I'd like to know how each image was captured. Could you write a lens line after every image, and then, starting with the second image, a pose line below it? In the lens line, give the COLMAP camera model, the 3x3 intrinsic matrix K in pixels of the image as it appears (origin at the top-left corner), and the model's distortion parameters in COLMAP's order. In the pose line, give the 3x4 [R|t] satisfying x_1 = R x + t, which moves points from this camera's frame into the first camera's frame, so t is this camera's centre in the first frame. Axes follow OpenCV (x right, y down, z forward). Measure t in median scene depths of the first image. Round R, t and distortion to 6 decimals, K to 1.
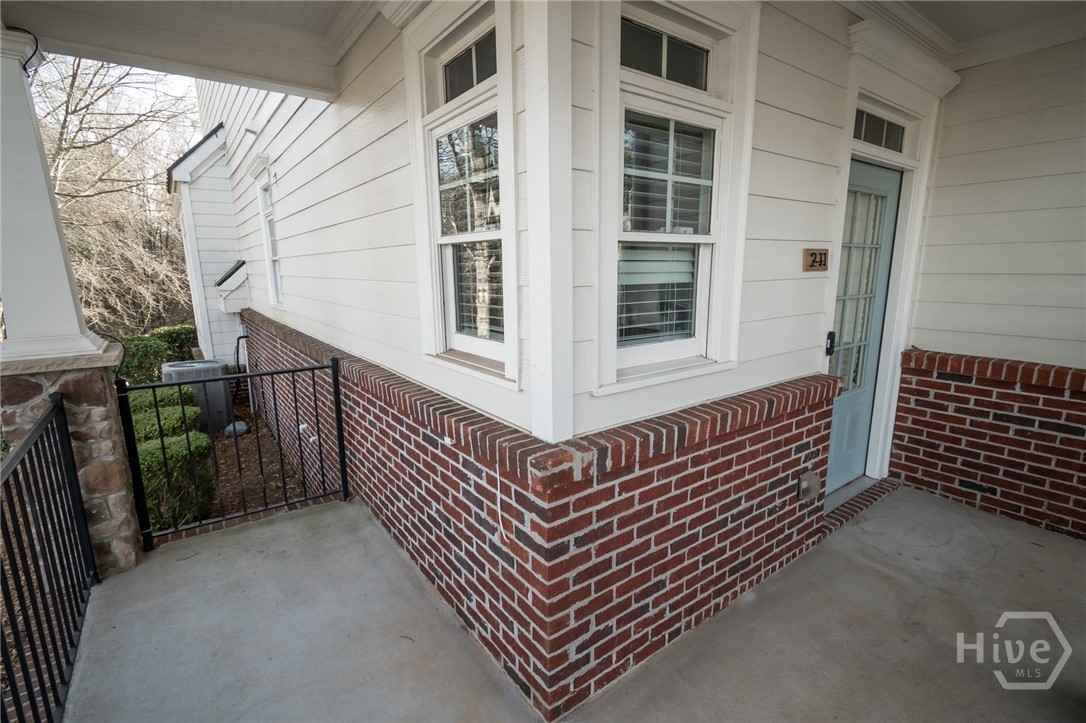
lens RADIAL K [[484.5, 0, 543.0], [0, 484.5, 361.5], [0, 0, 1]] dist [0.011356, -0.005646]
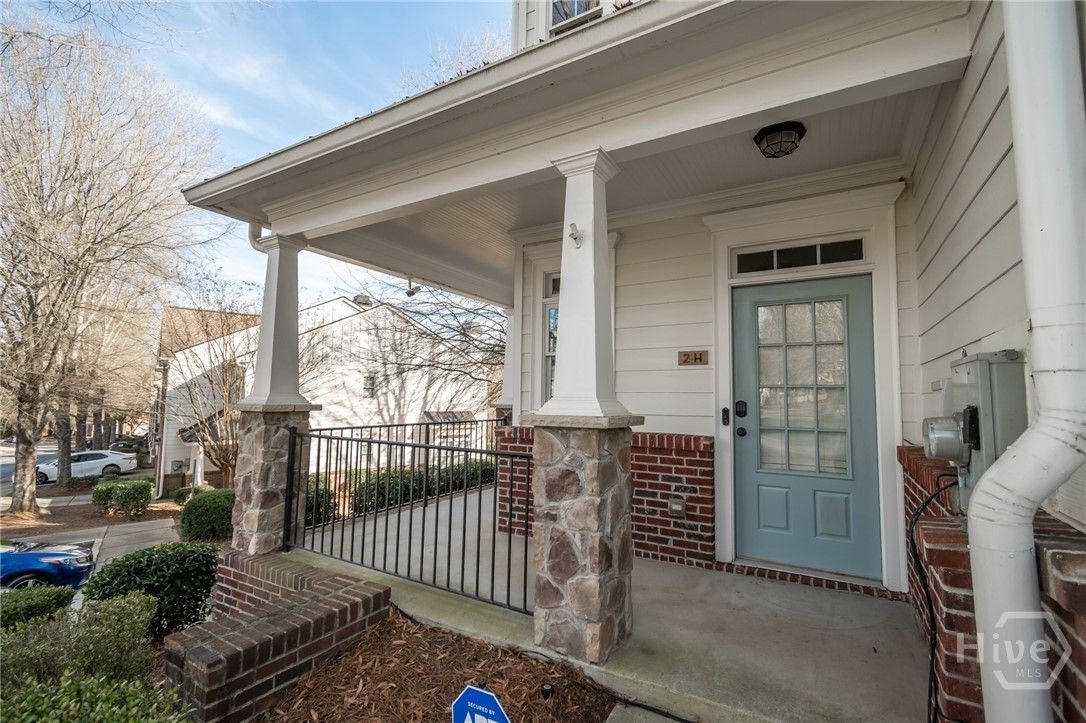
lens RADIAL K [[484.5, 0, 543.0], [0, 484.5, 361.5], [0, 0, 1]] dist [0.011356, -0.005646]
pose [[0.399204, -0.059688, -0.914917, 1.801046], [-0.196492, 0.969124, -0.148959, 0.127768], [0.895560, 0.239239, 0.375150, -0.008483]]
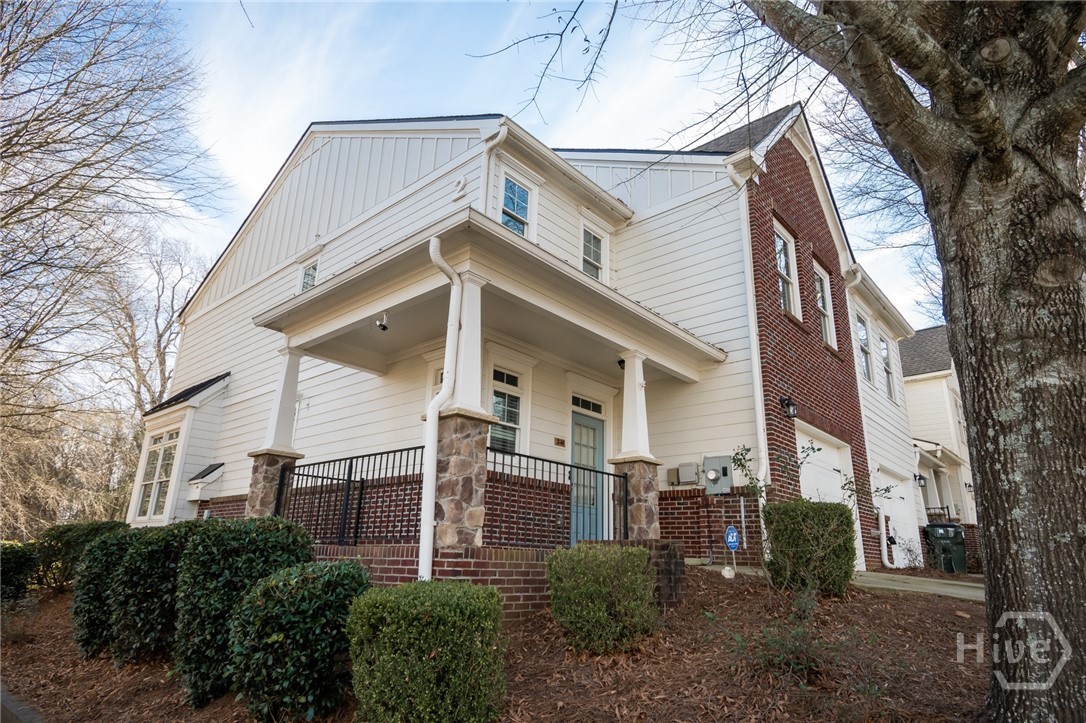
lens RADIAL K [[624.0, 0, 543.0], [0, 624.0, 361.5], [0, 0, 1]] dist [-0.000085, -0.000001]
pose [[0.975970, 0.097830, 0.194708, -0.306323], [0.010241, 0.871970, -0.489451, 1.193588], [-0.217663, 0.479684, 0.850015, -2.374332]]
